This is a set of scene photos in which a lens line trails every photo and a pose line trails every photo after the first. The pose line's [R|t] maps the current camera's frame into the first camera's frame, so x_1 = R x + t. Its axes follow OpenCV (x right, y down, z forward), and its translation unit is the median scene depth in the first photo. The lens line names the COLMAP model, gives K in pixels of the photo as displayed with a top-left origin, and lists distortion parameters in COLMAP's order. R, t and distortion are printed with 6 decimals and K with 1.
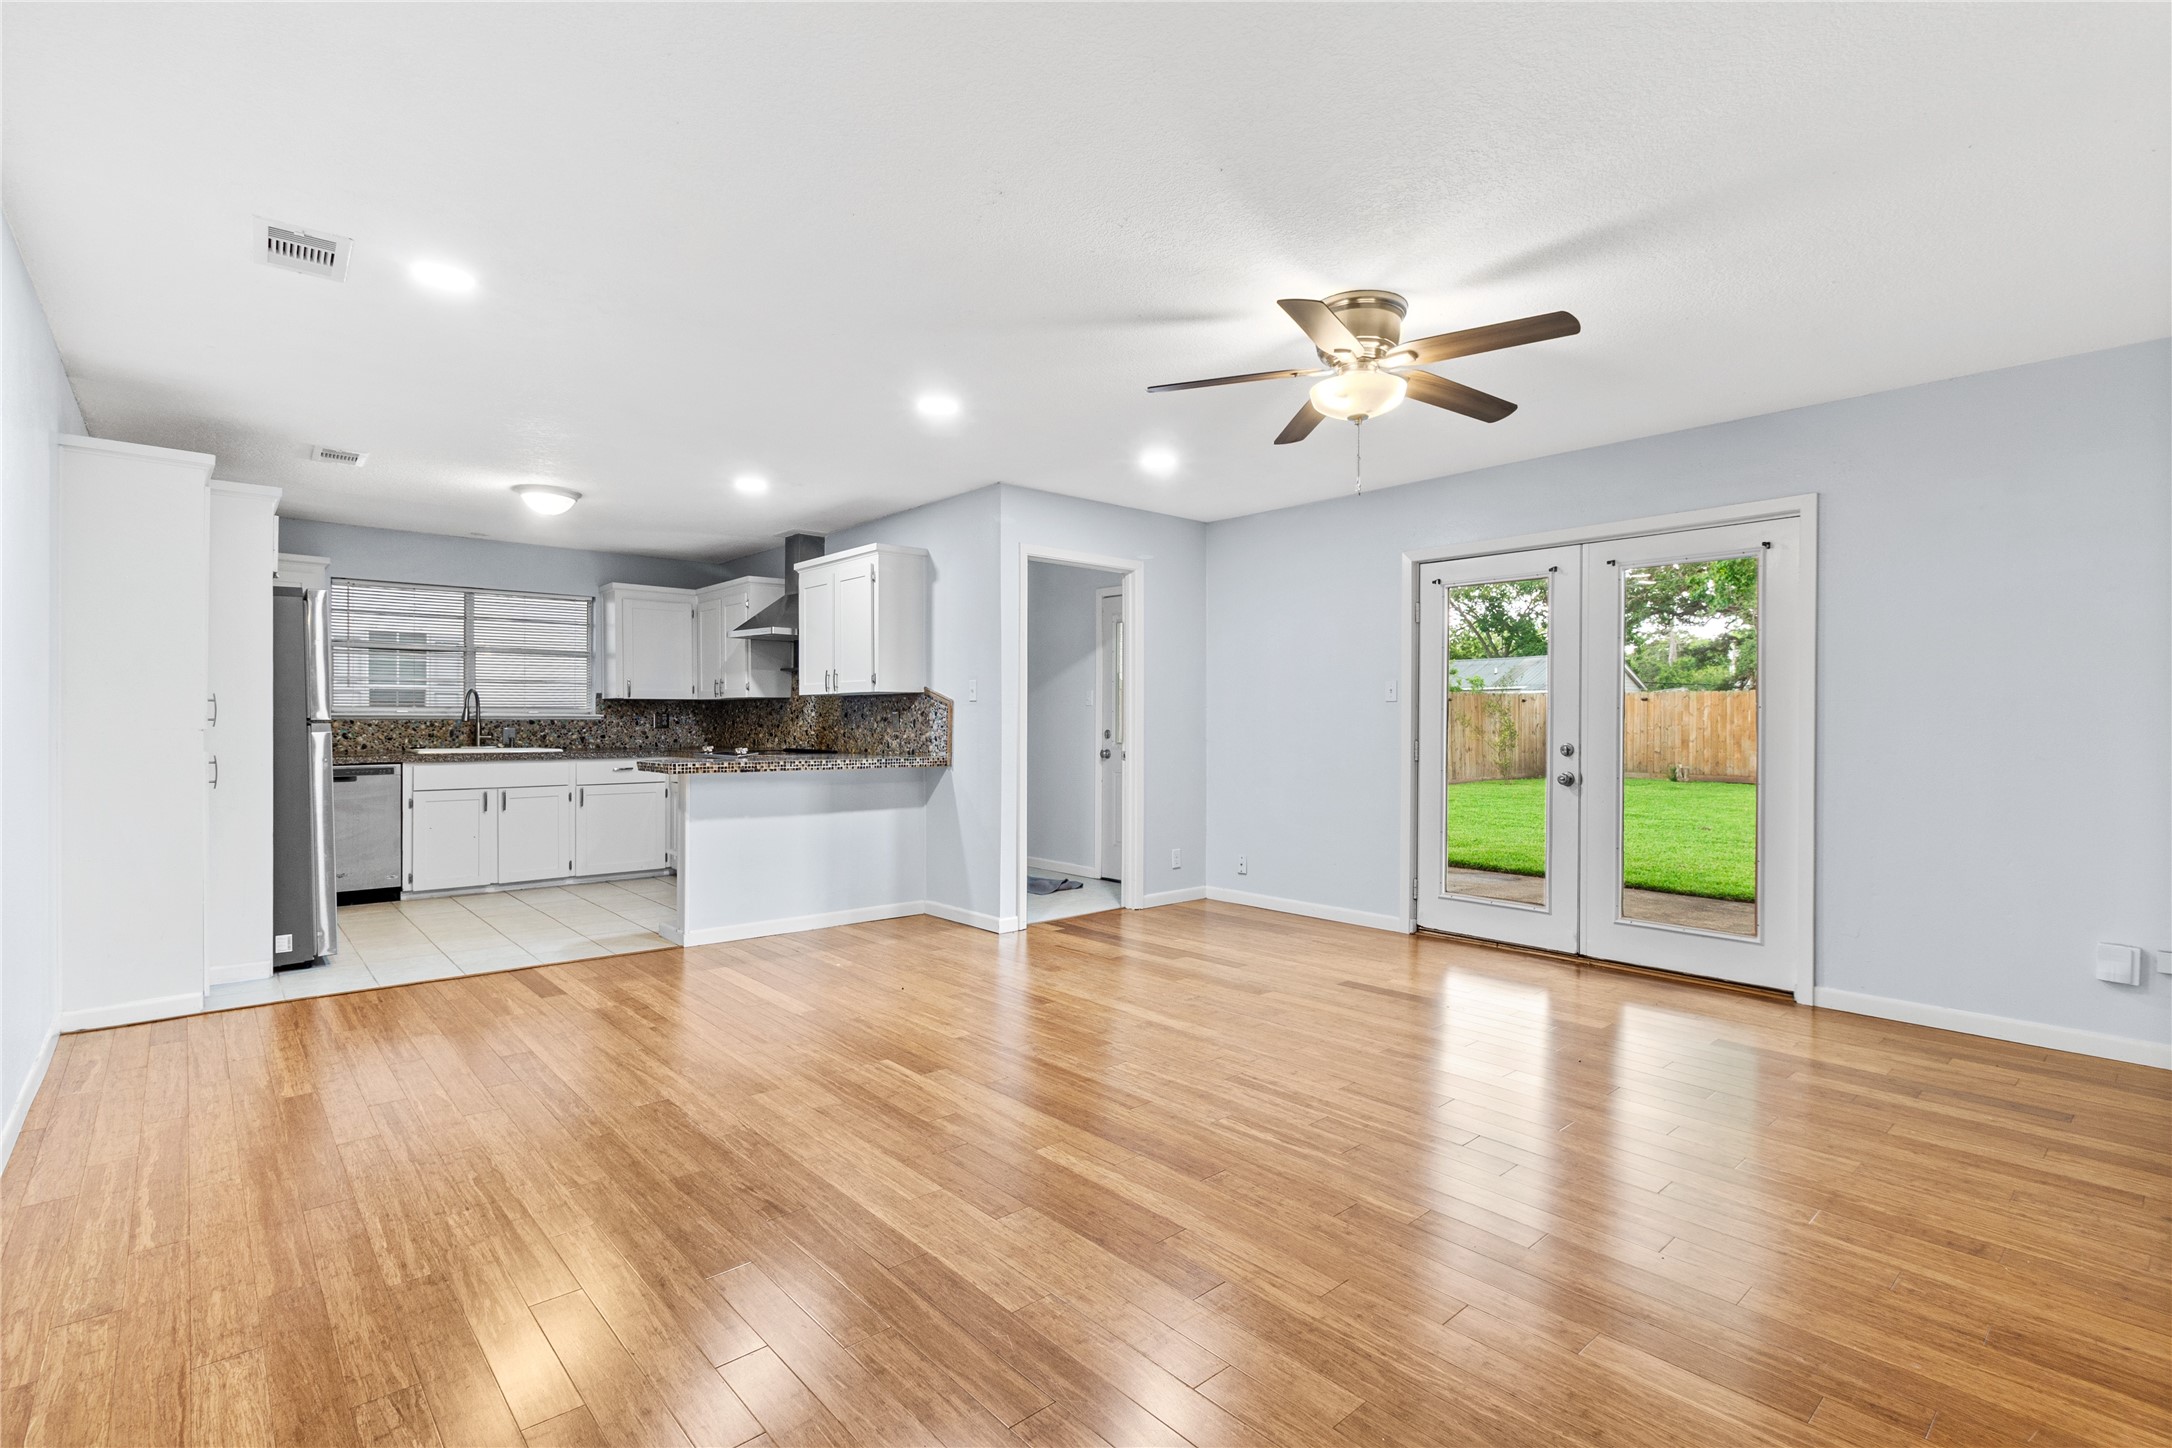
lens RADIAL K [[988.5, 0, 1133.2], [0, 988.5, 721.2], [0, 0, 1]] dist [-0.000872, -0.000227]
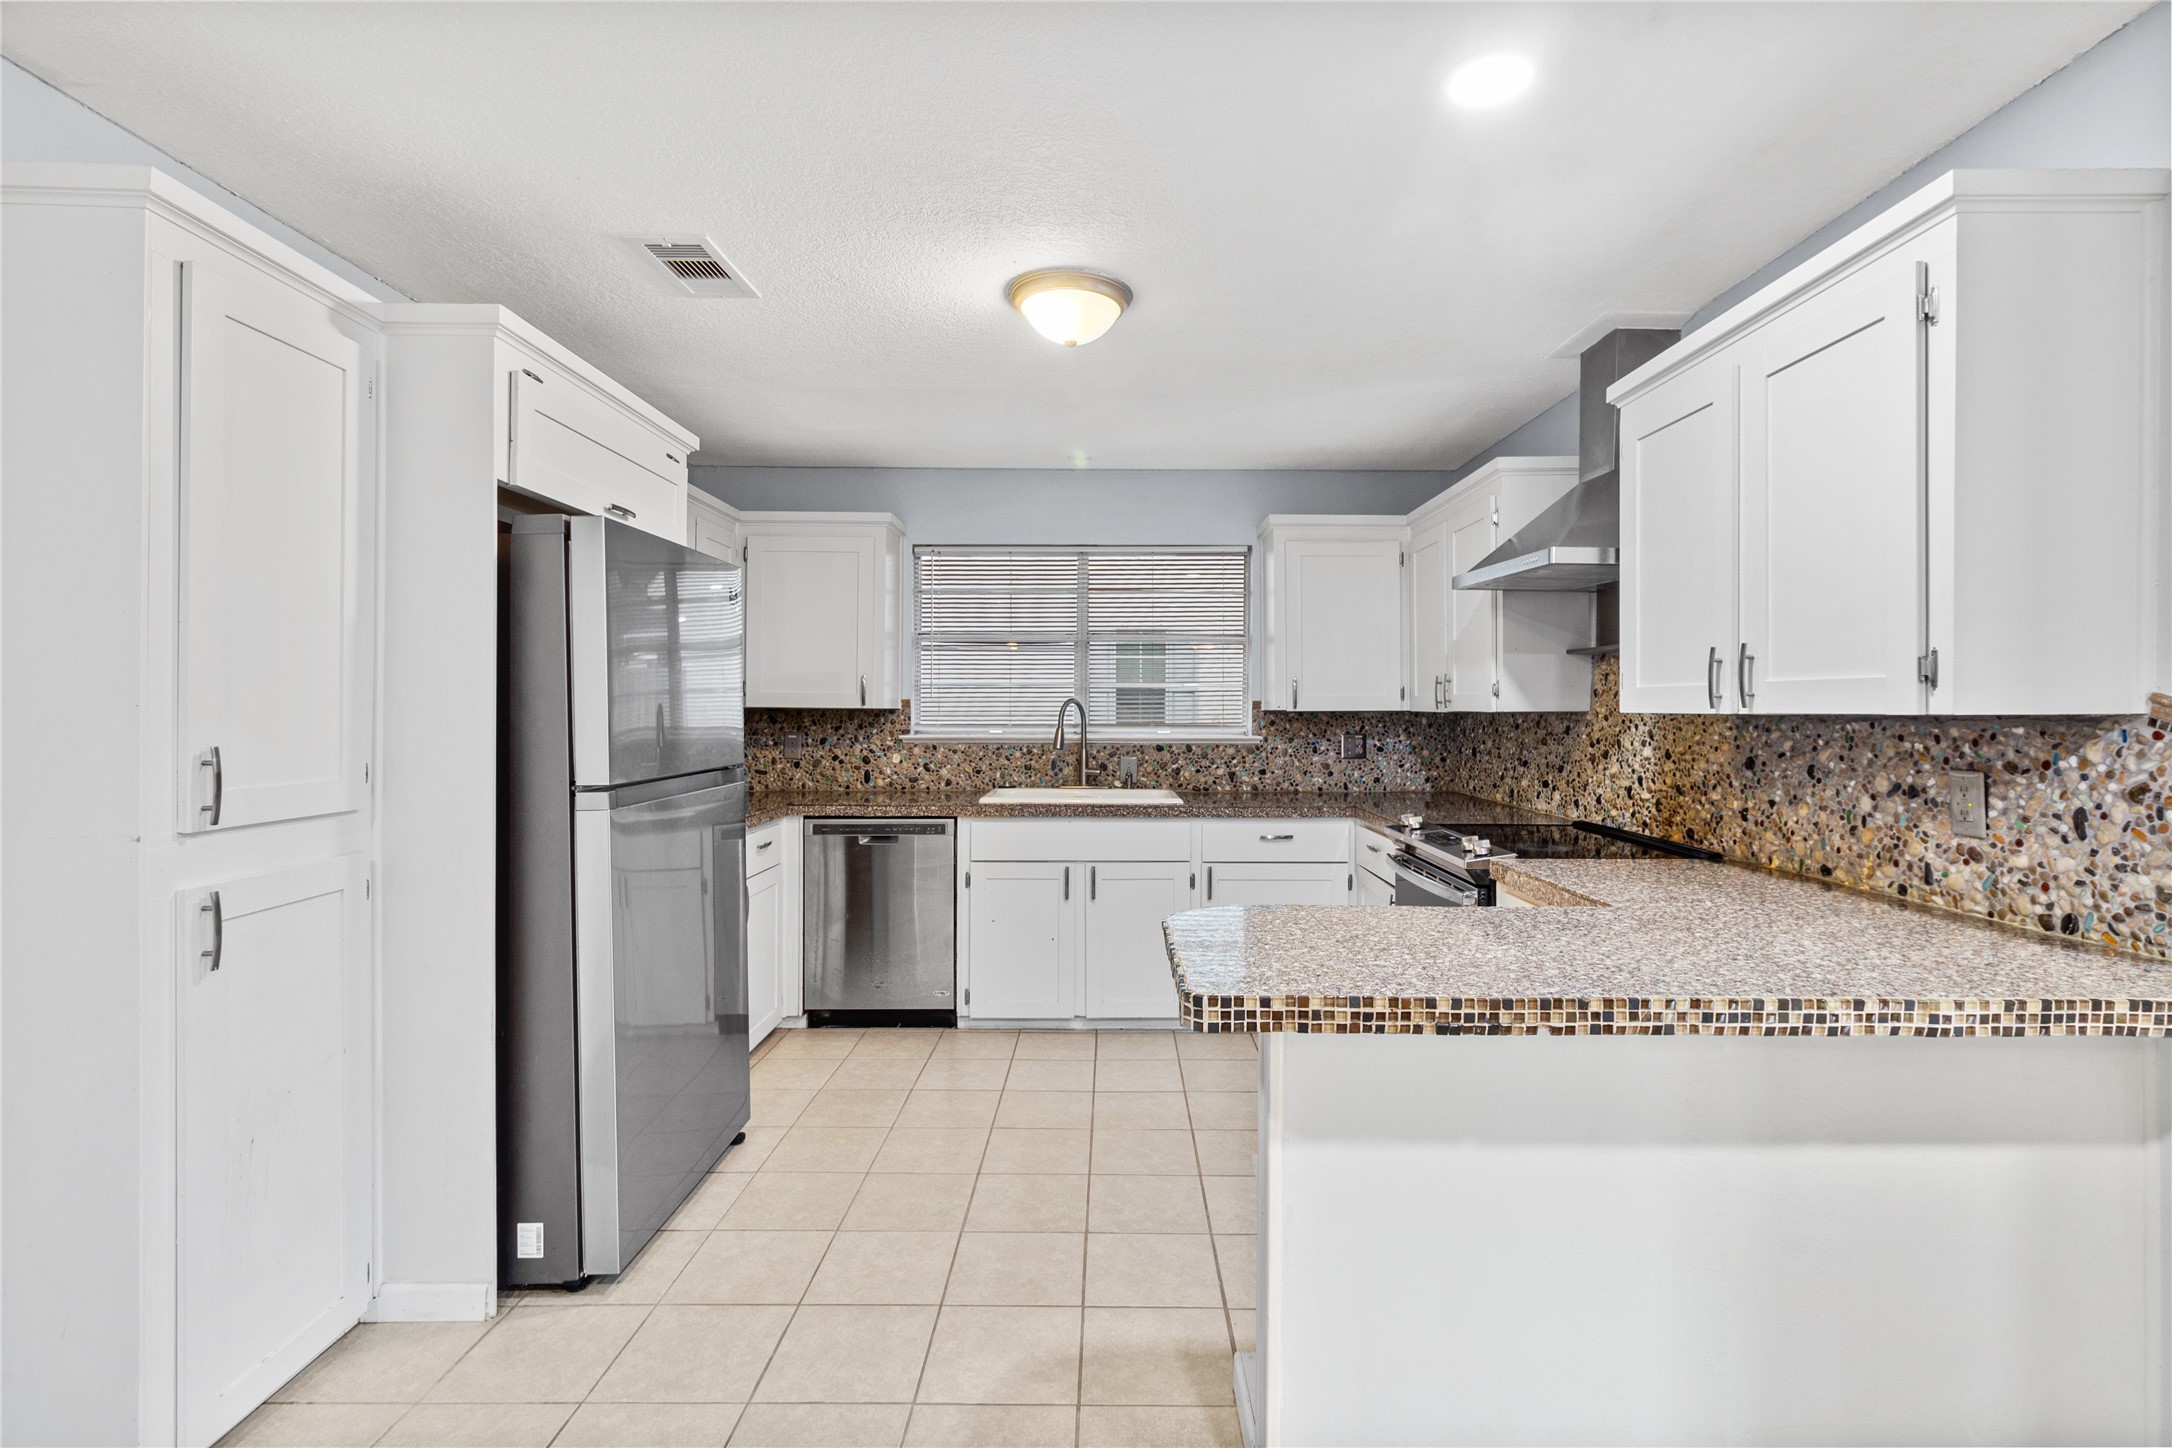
lens RADIAL K [[1000.6, 0, 1096.3], [0, 1000.6, 710.2], [0, 0, 1]] dist [0.003579, 0.000925]
pose [[0.719403, 0.003696, -0.694584, -0.234124], [-0.003485, 0.999992, 0.001711, -0.030630], [0.694585, 0.001190, 0.719410, 0.628819]]
